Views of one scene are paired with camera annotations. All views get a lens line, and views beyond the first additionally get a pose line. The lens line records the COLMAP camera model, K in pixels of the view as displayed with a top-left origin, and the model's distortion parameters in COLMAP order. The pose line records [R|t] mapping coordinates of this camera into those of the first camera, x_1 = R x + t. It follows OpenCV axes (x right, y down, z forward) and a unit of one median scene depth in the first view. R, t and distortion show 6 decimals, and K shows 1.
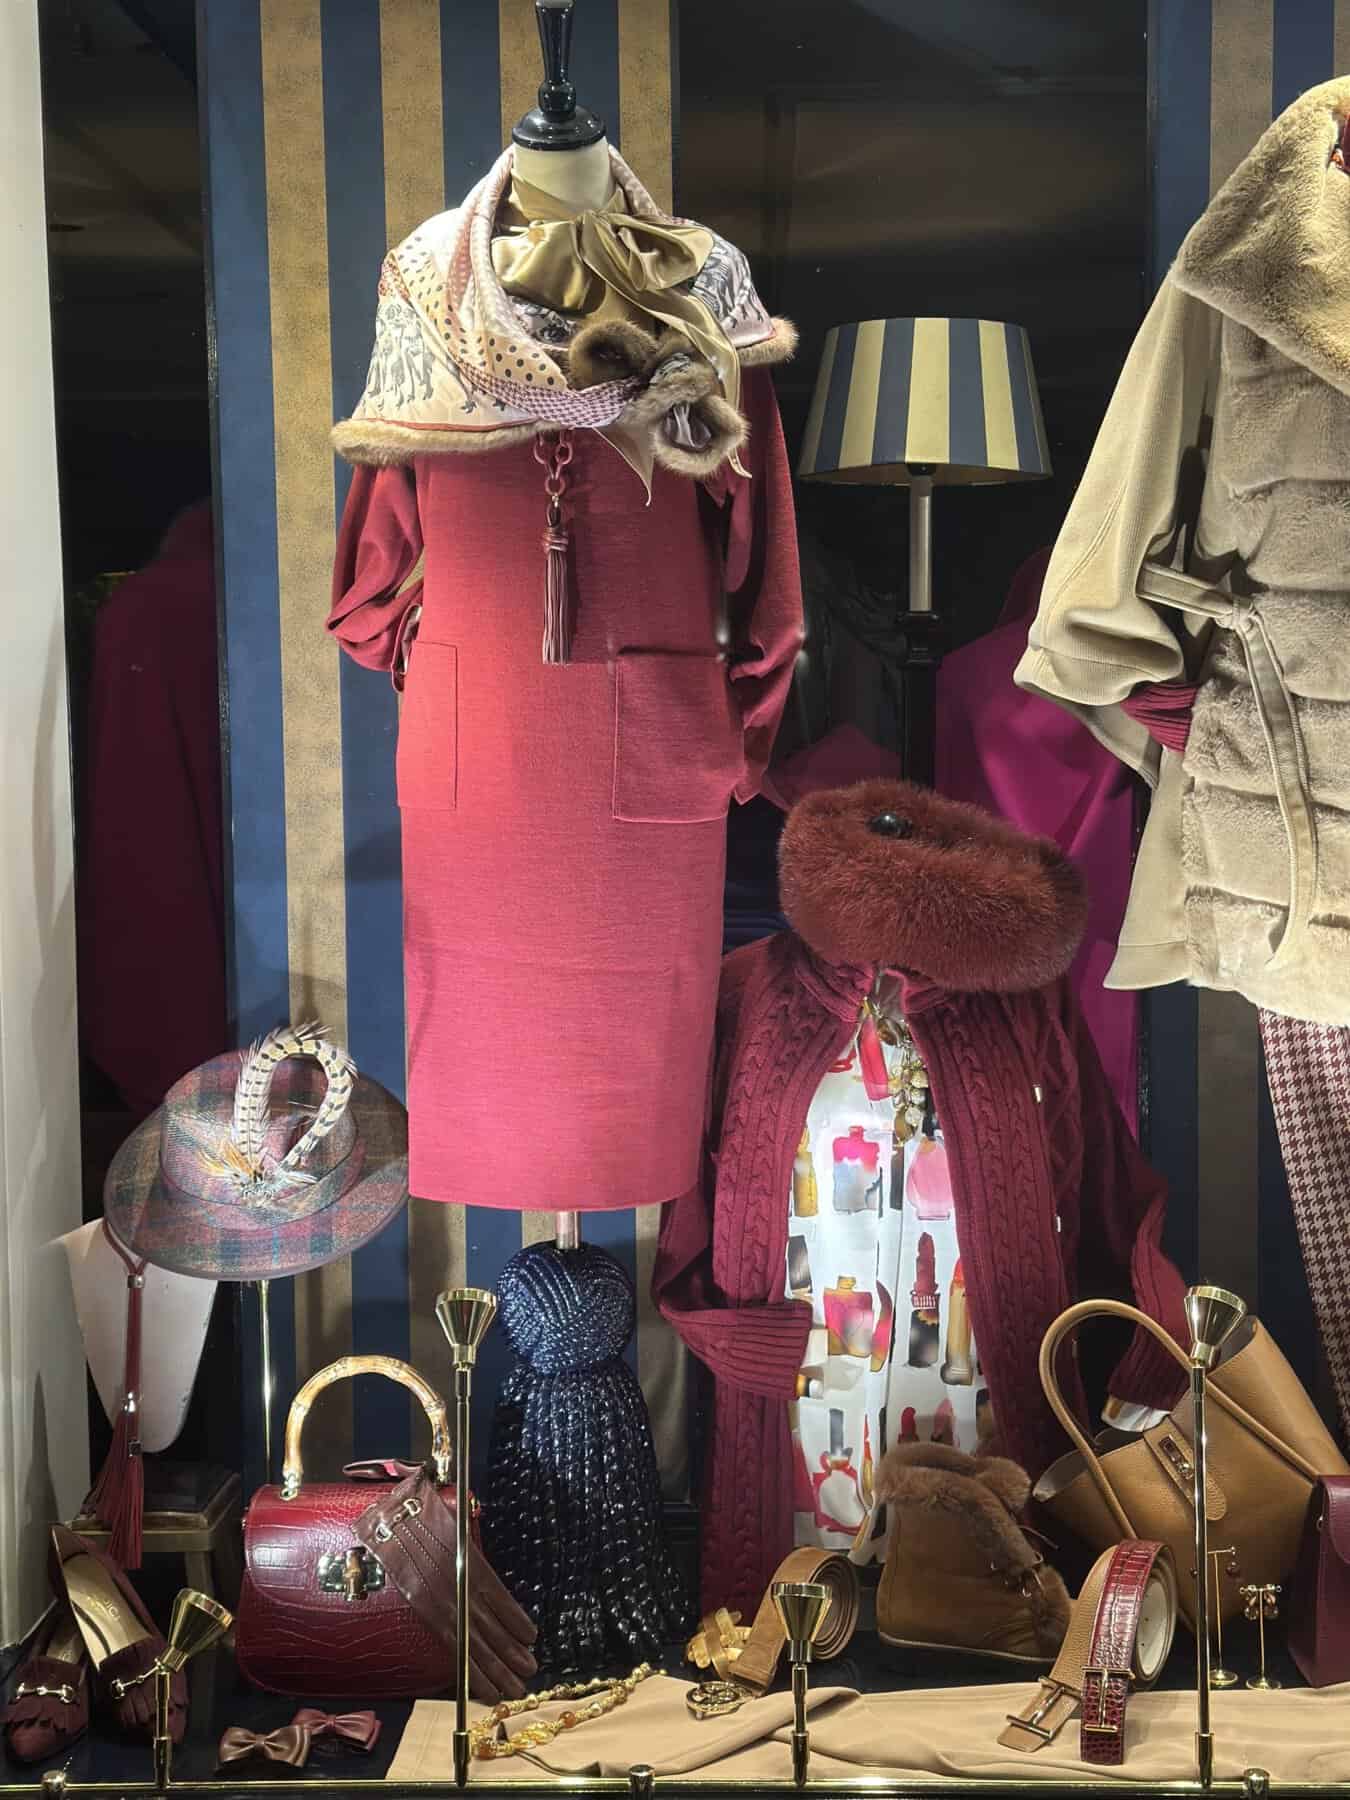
lens RADIAL K [[2531.7, 0, 674.0], [0, 2531.7, 898.2], [0, 0, 1]] dist [0.128219, 0.000000]
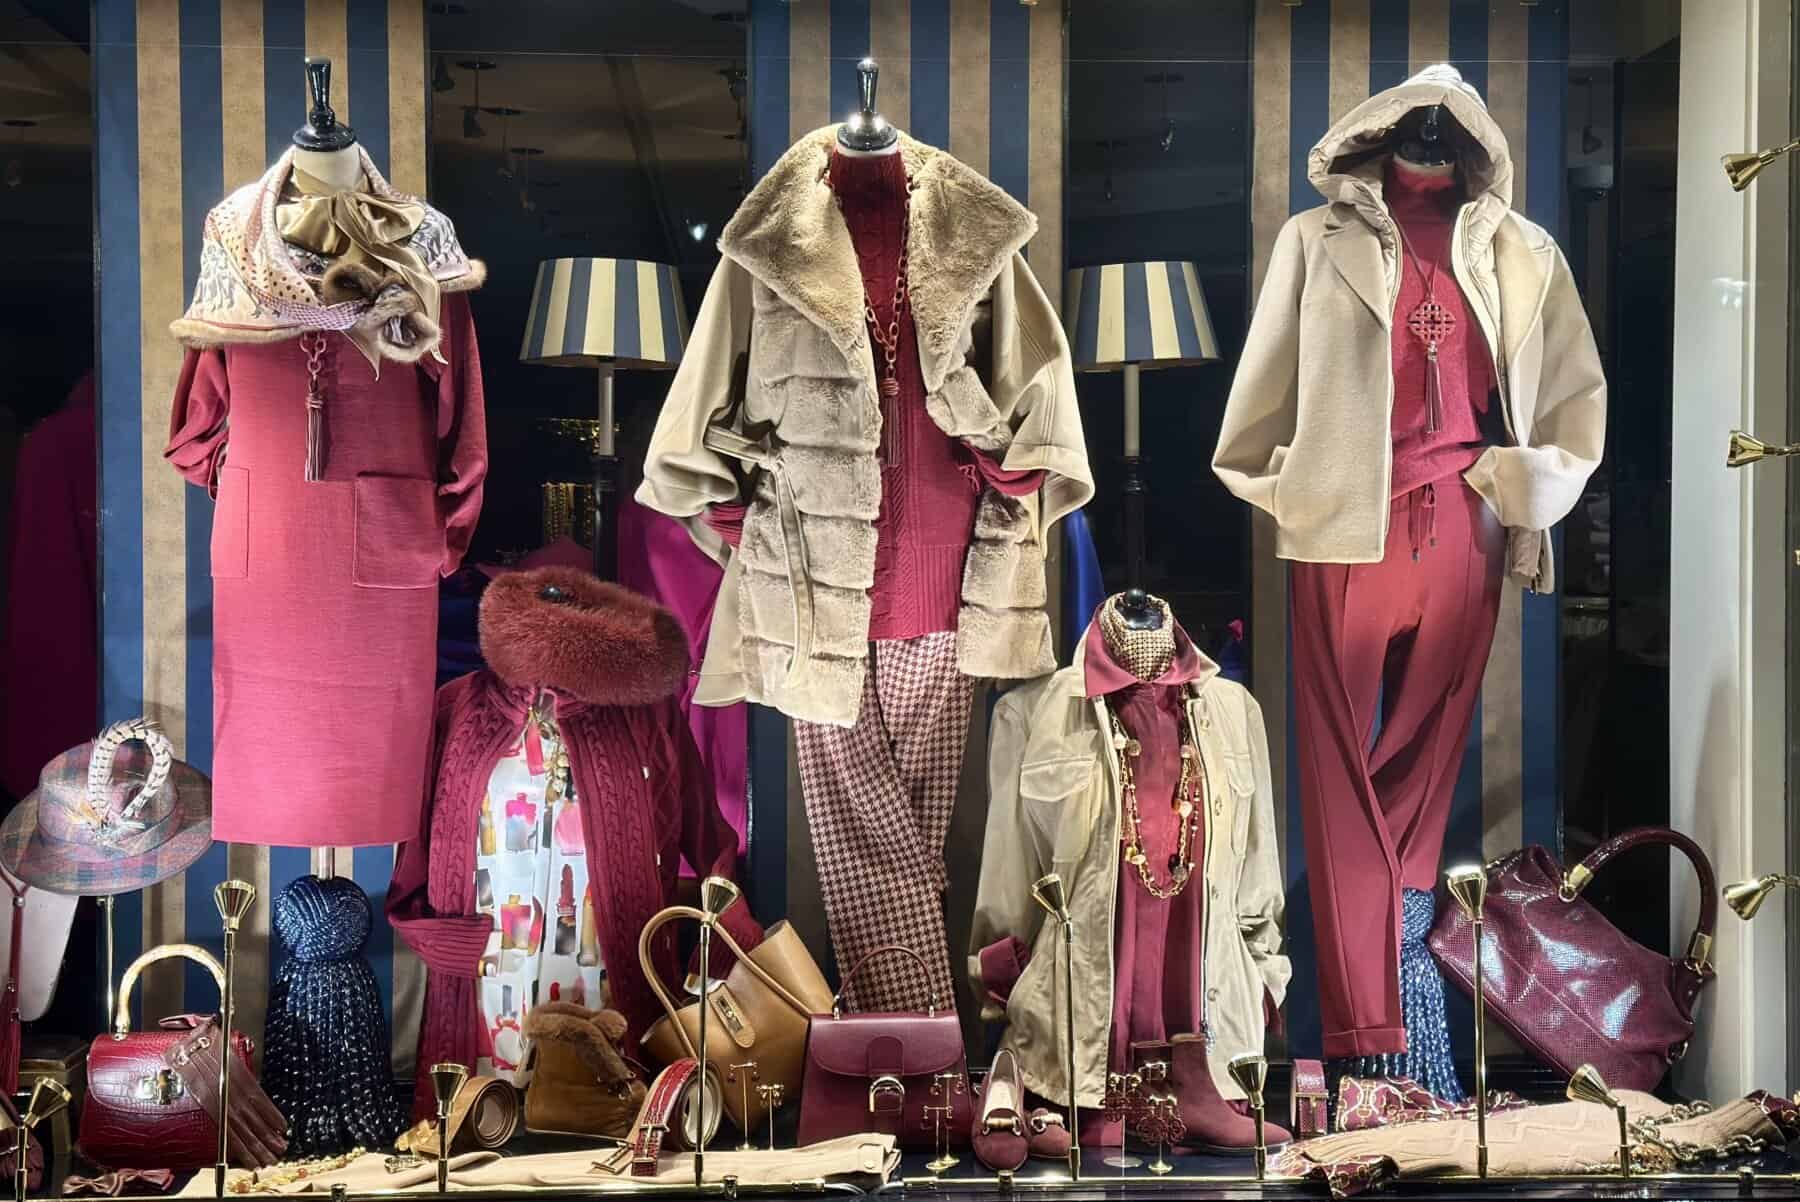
lens RADIAL K [[2484.2, 0, 898.7], [0, 2484.2, 604.8], [0, 0, 1]] dist [0.110052, 0.000000]
pose [[0.994933, 0.012357, 0.099775, 0.146657], [-0.006589, 0.998299, -0.057937, 0.063062], [-0.100321, 0.056986, 0.993322, -0.498326]]
